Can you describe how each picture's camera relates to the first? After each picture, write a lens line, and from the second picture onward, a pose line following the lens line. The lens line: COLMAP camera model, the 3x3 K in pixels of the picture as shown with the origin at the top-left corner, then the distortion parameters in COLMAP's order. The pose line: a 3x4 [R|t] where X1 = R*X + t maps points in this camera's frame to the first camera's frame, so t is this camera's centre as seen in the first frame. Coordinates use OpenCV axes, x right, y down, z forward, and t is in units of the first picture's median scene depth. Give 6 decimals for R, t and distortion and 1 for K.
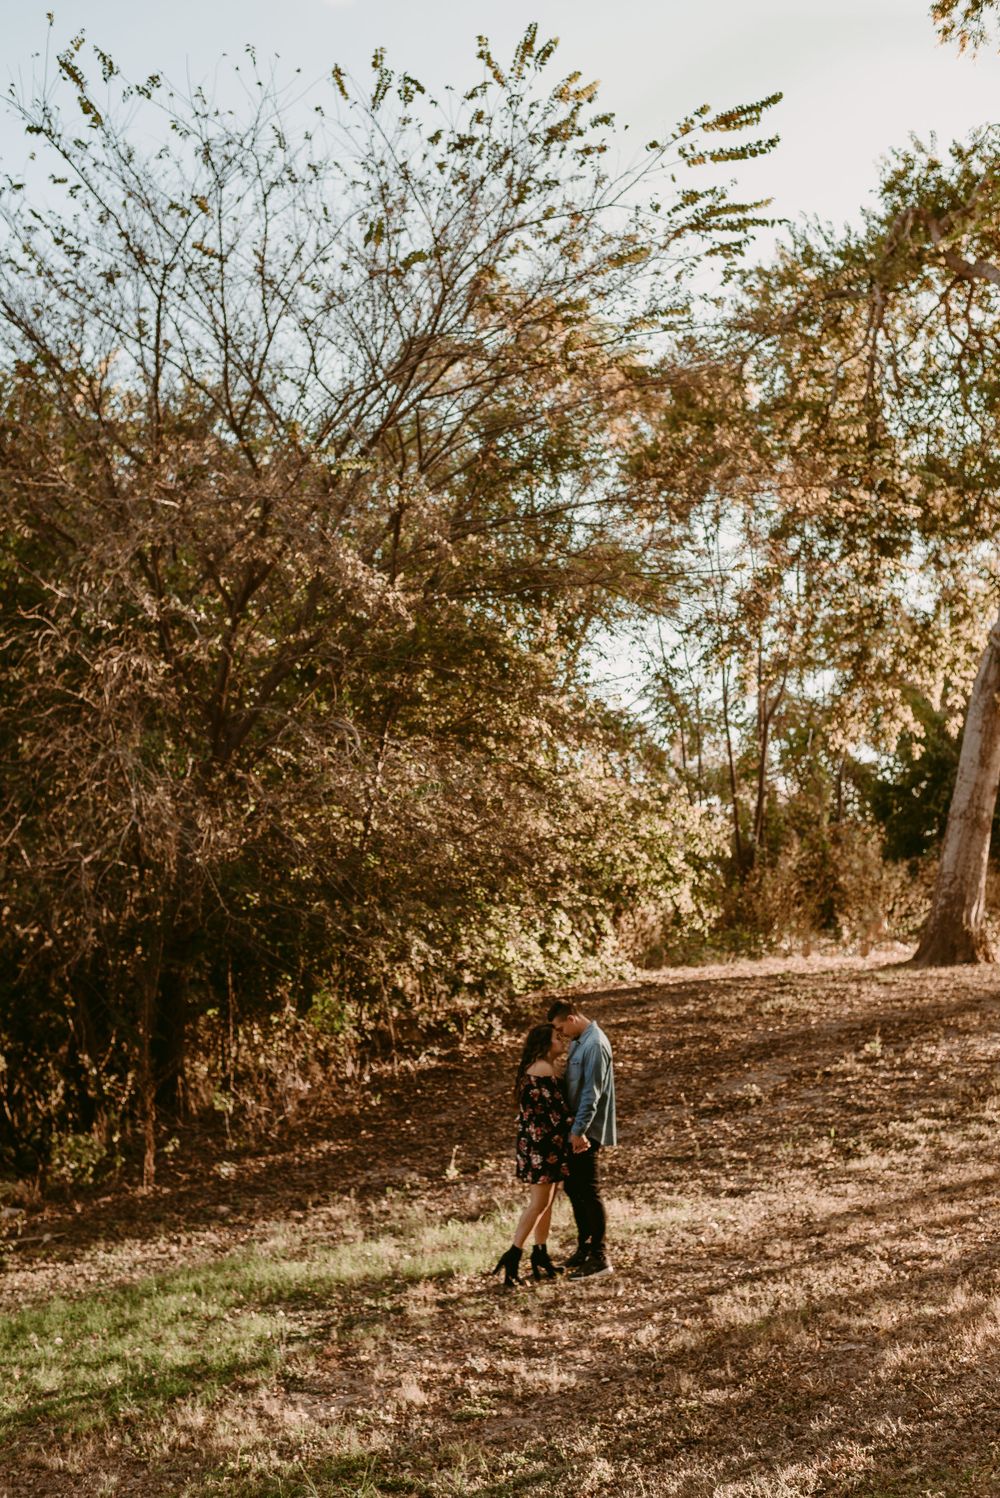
lens RADIAL K [[2183.5, 0, 500.0], [0, 2183.5, 749.0], [0, 0, 1]] dist [0.008866, 0.188531]
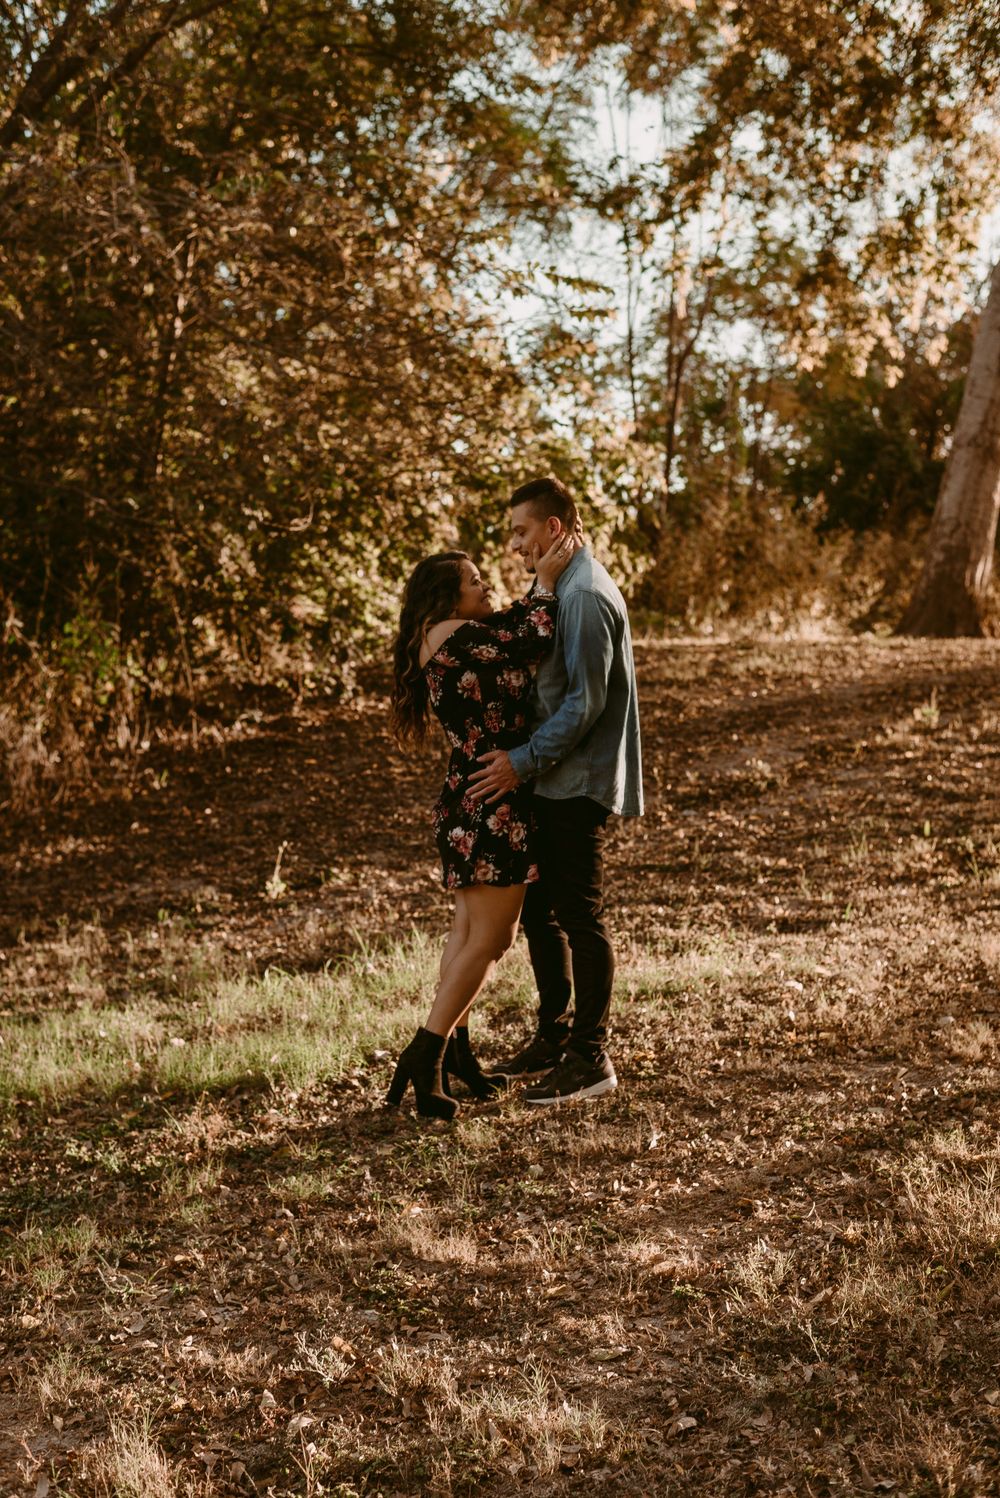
lens RADIAL K [[2183.5, 0, 500.0], [0, 2183.5, 749.0], [0, 0, 1]] dist [0.008866, 0.188531]
pose [[0.996964, 0.019477, 0.075393, -0.007292], [-0.028003, 0.993116, 0.113738, 0.094879], [-0.072659, -0.115504, 0.990646, 0.448740]]
